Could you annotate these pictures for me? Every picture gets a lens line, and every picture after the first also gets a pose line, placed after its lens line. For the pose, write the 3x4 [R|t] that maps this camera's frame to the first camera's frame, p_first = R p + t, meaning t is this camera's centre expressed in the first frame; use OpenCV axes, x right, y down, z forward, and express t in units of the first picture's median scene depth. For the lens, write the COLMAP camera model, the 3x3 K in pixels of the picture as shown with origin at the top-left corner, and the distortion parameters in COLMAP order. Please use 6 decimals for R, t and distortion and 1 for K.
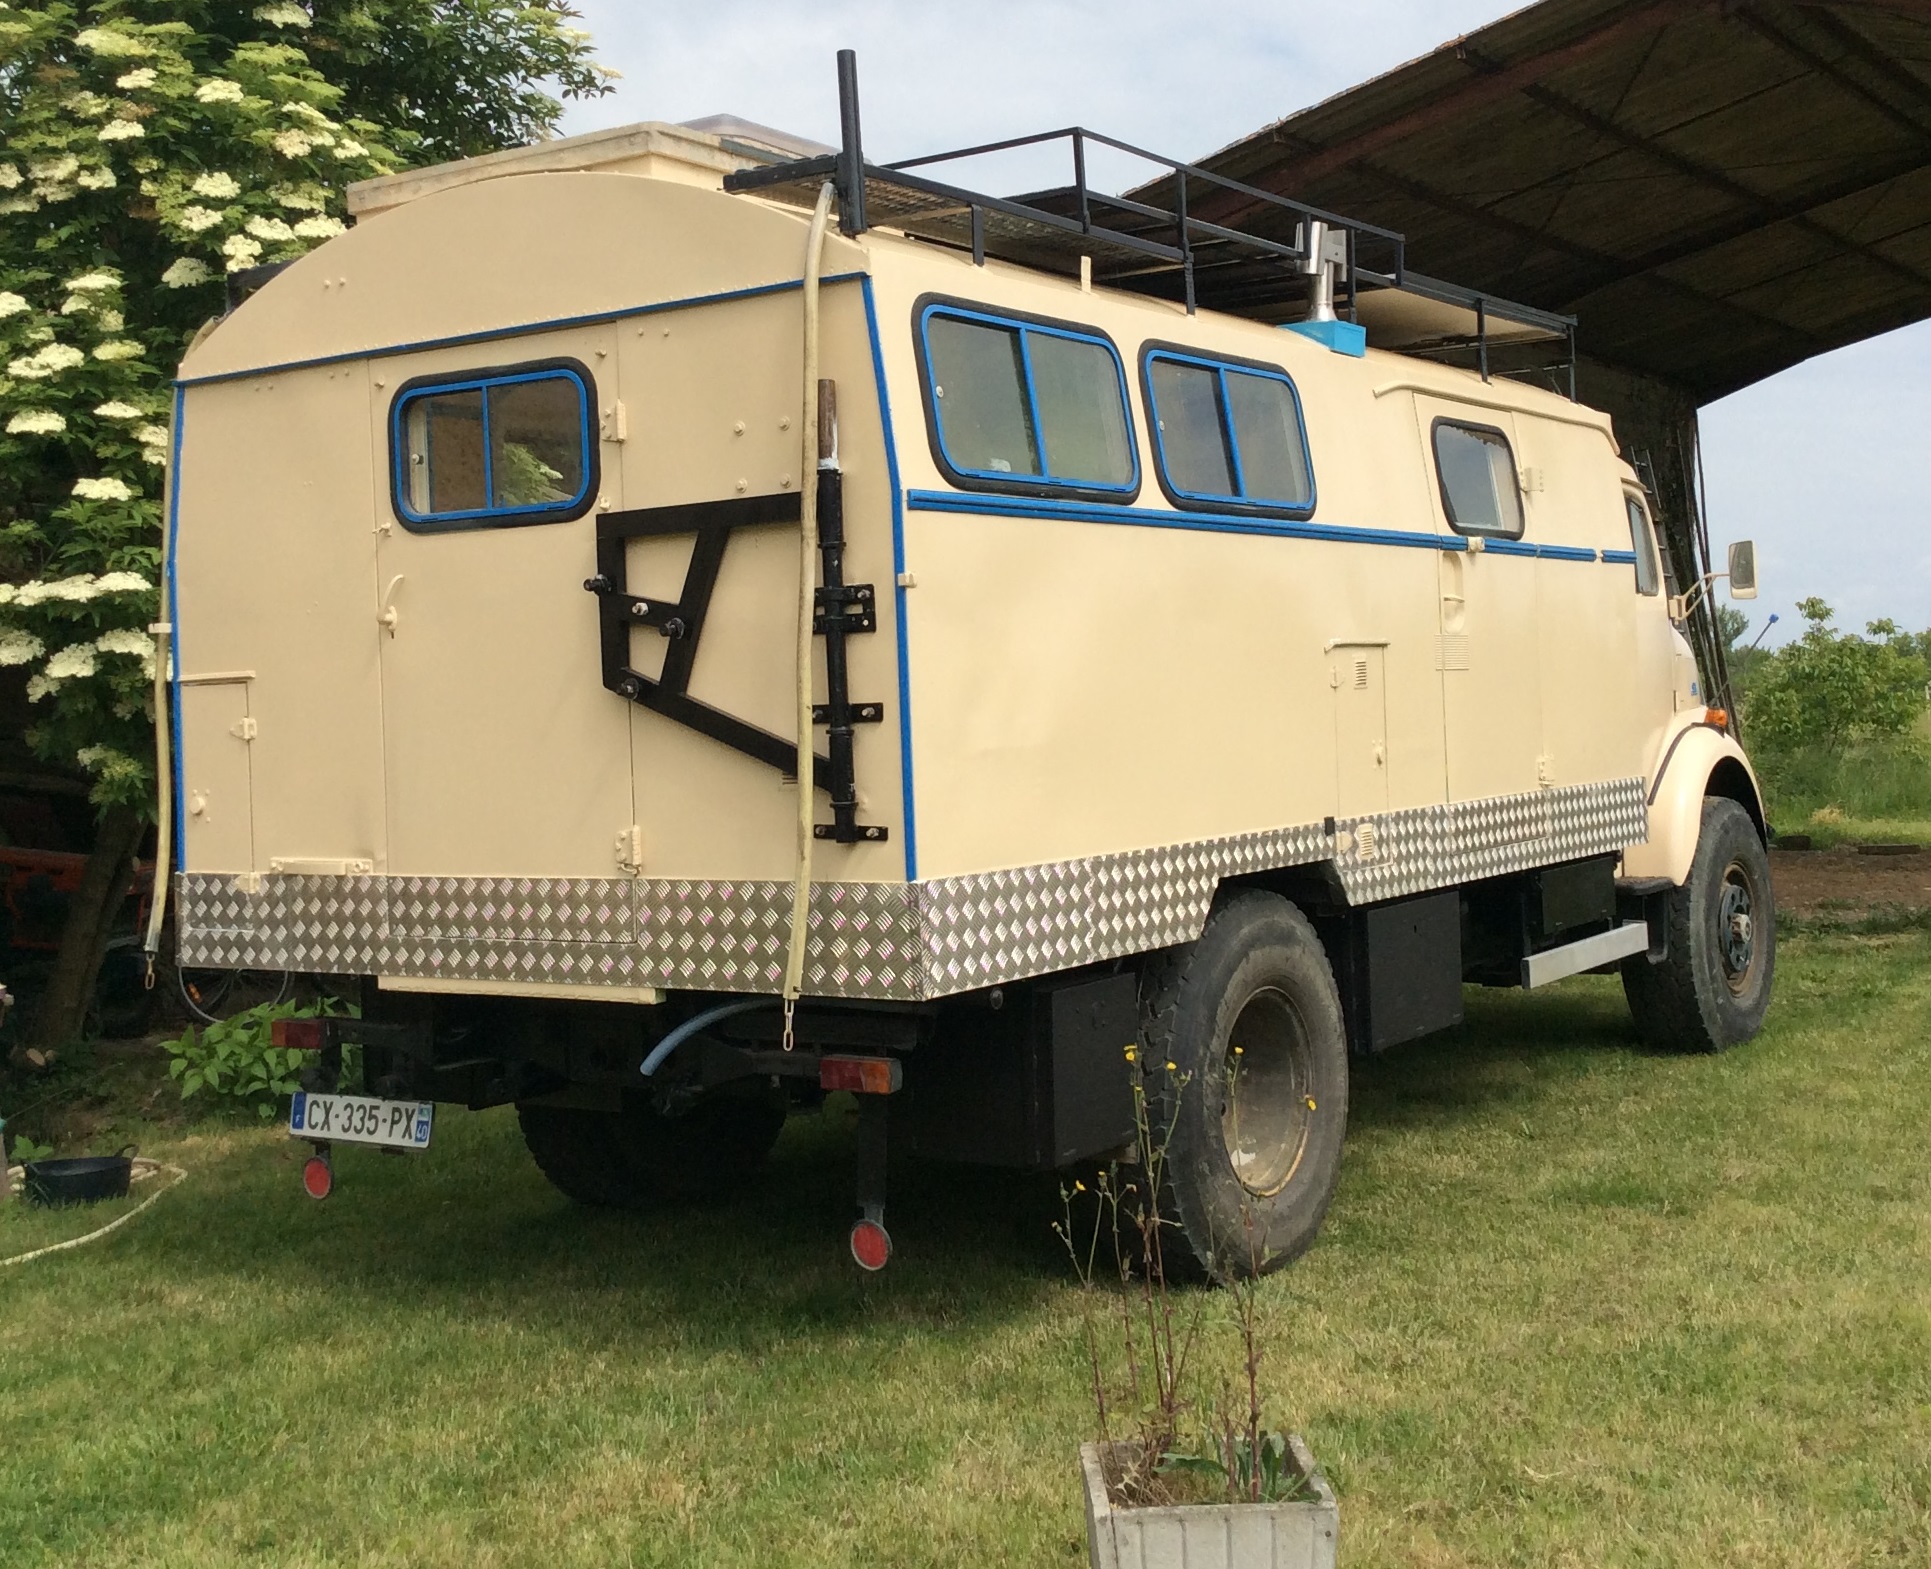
lens RADIAL K [[2383.0, 0, 1013.3], [0, 2383.0, 732.9], [0, 0, 1]] dist [0.057400, 0.028237]
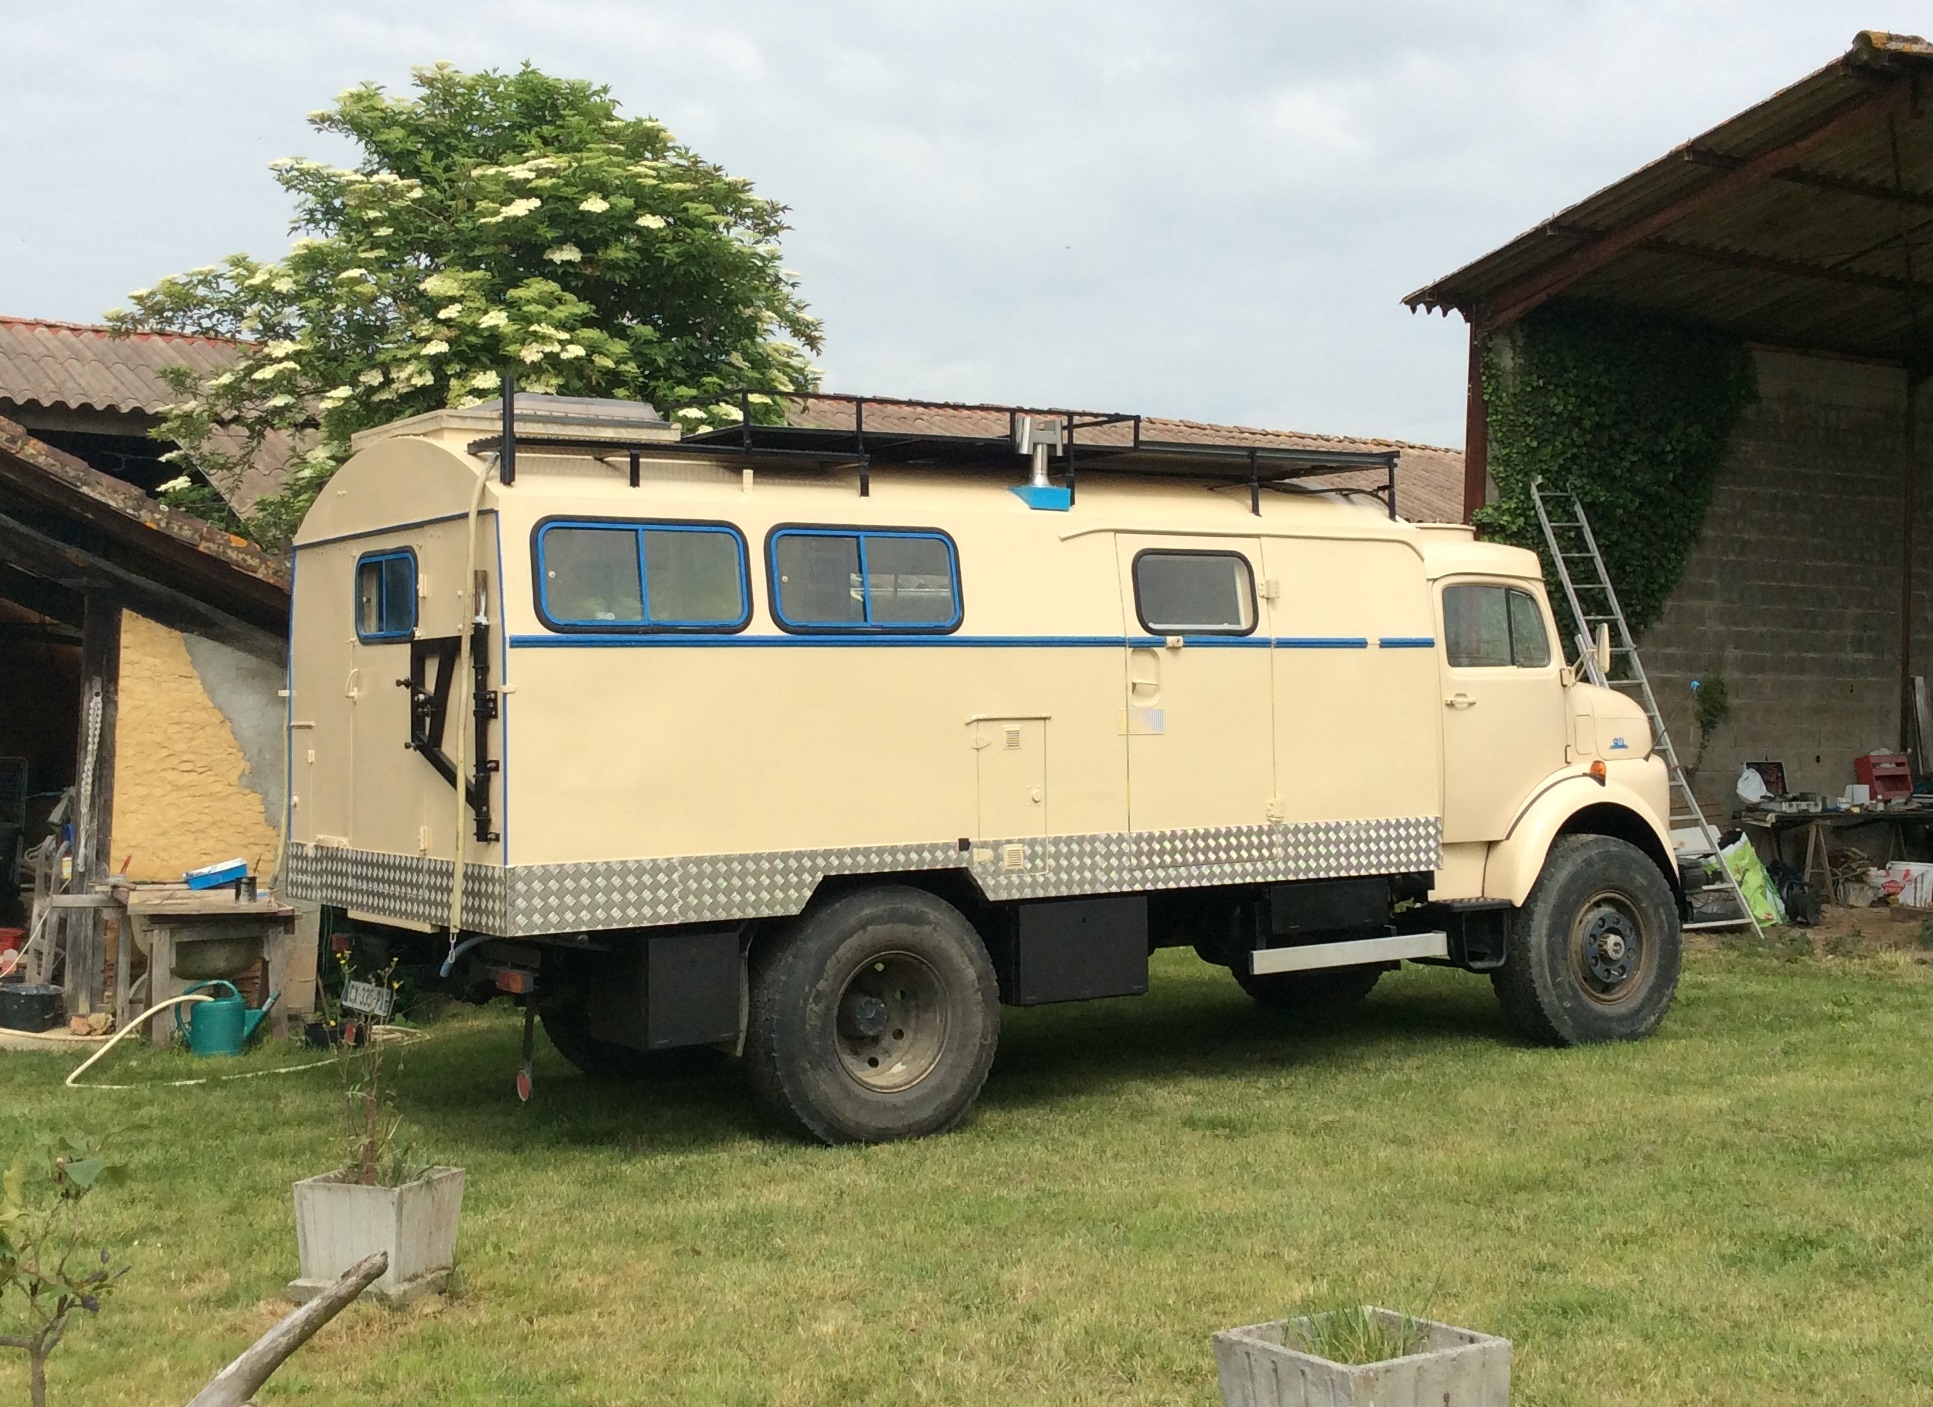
lens RADIAL K [[2388.7, 0, 966.5], [0, 2388.7, 703.5], [0, 0, 1]] dist [0.105896, -0.002124]
pose [[0.922578, 0.022511, -0.385153, 0.767295], [-0.024760, 0.999693, -0.000881, -0.050176], [0.385015, 0.010349, 0.922852, -0.381866]]
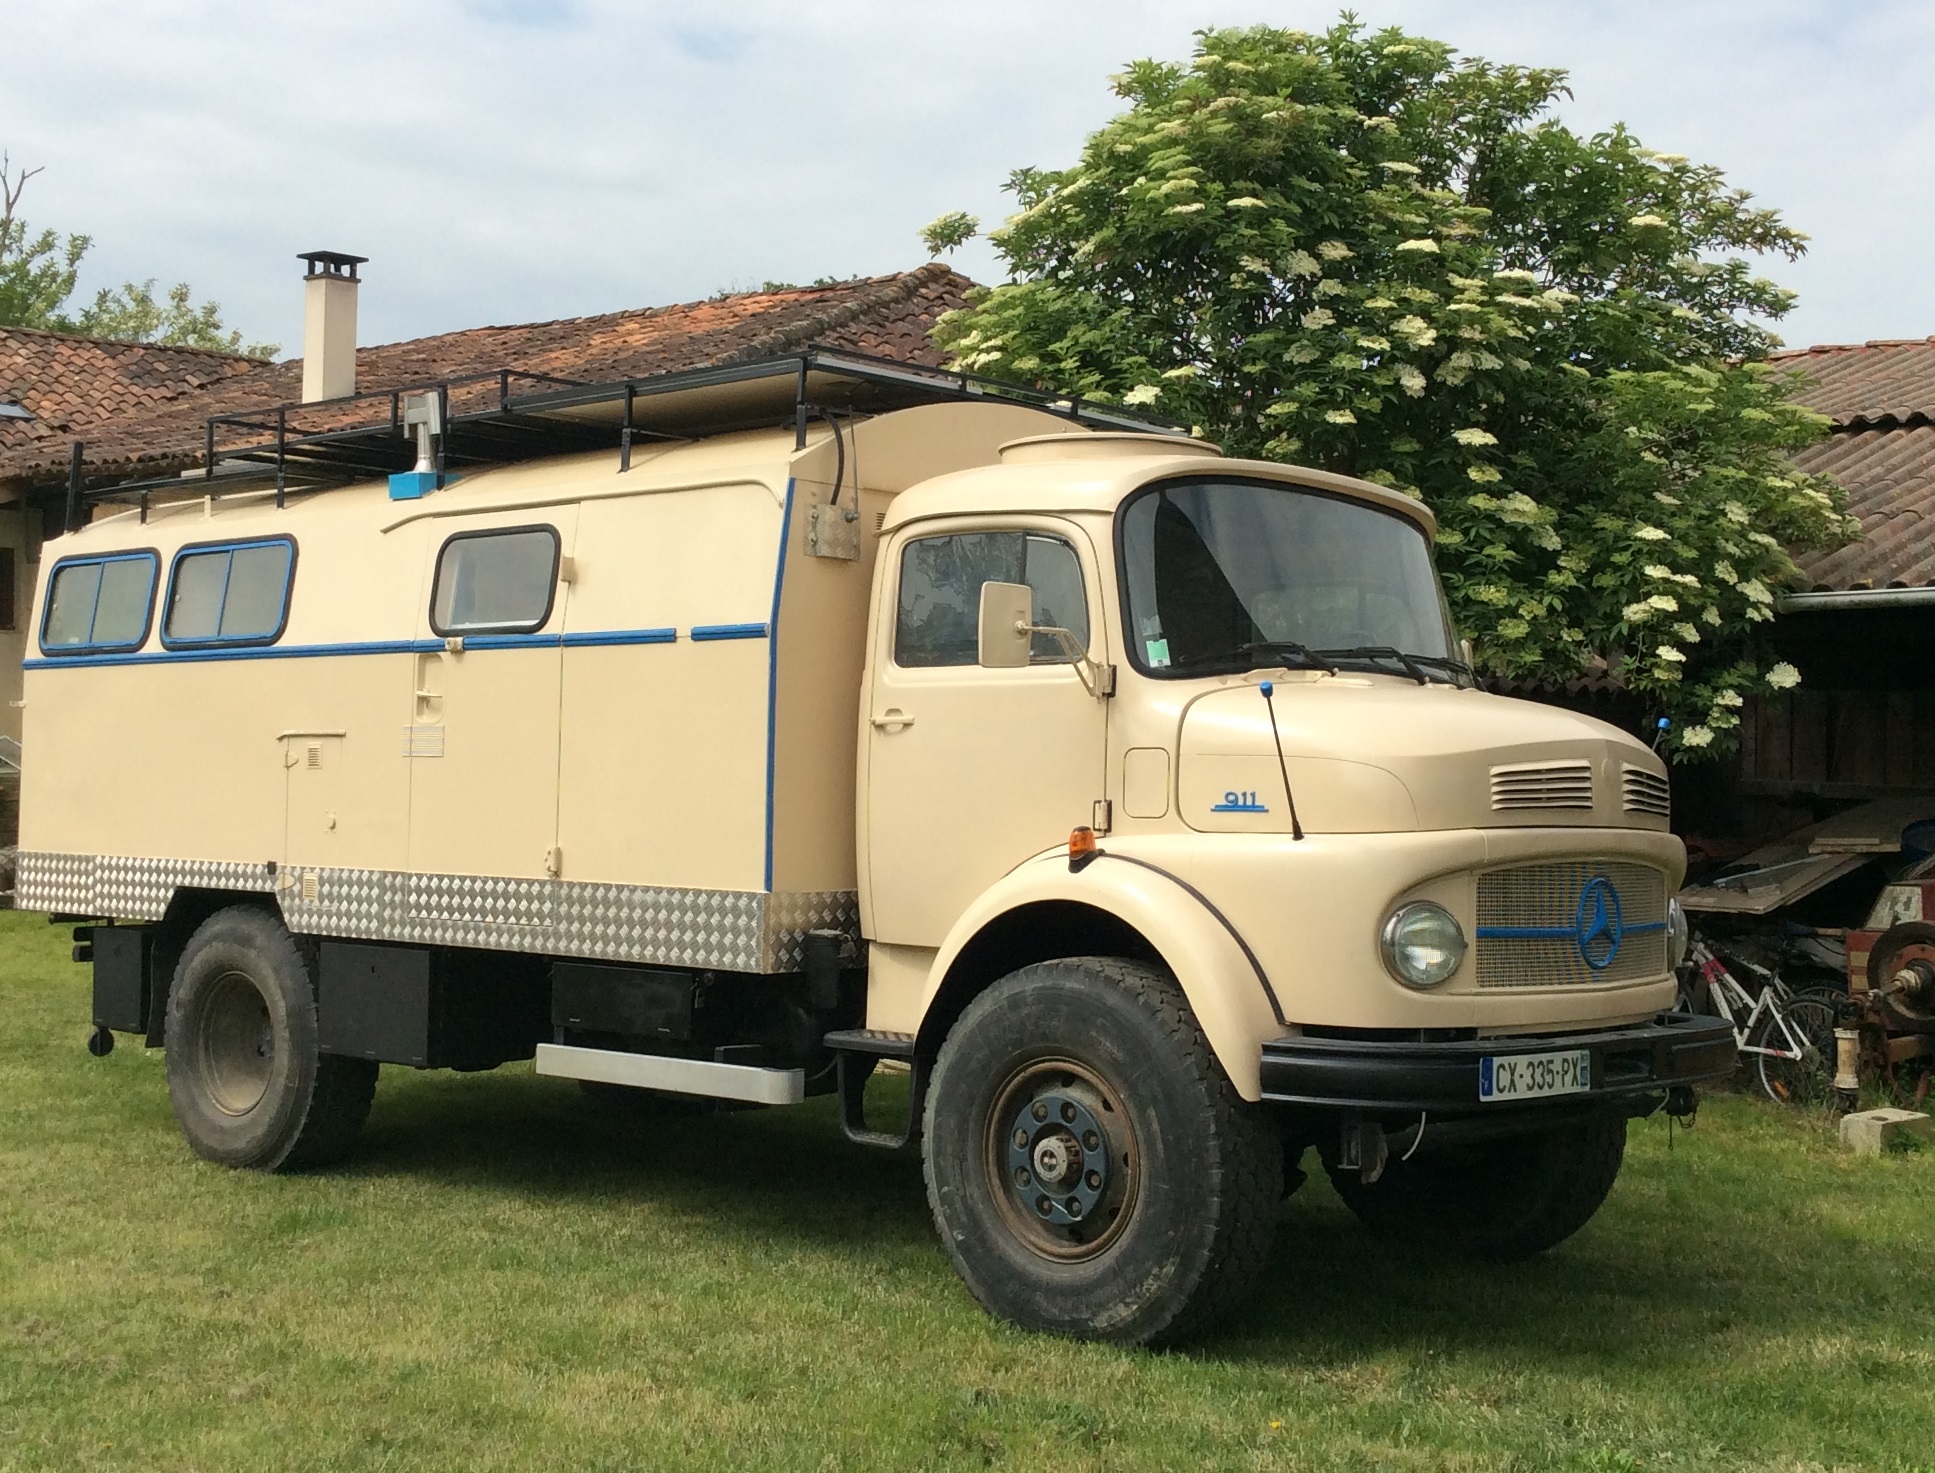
lens RADIAL K [[2351.1, 0, 969.0], [0, 2351.1, 798.8], [0, 0, 1]] dist [0.098320, -0.013404]
pose [[-0.144100, 0.029183, -0.989133, 1.569849], [-0.032092, 0.998901, 0.034147, -0.066108], [0.989043, 0.036664, -0.143005, 1.758758]]
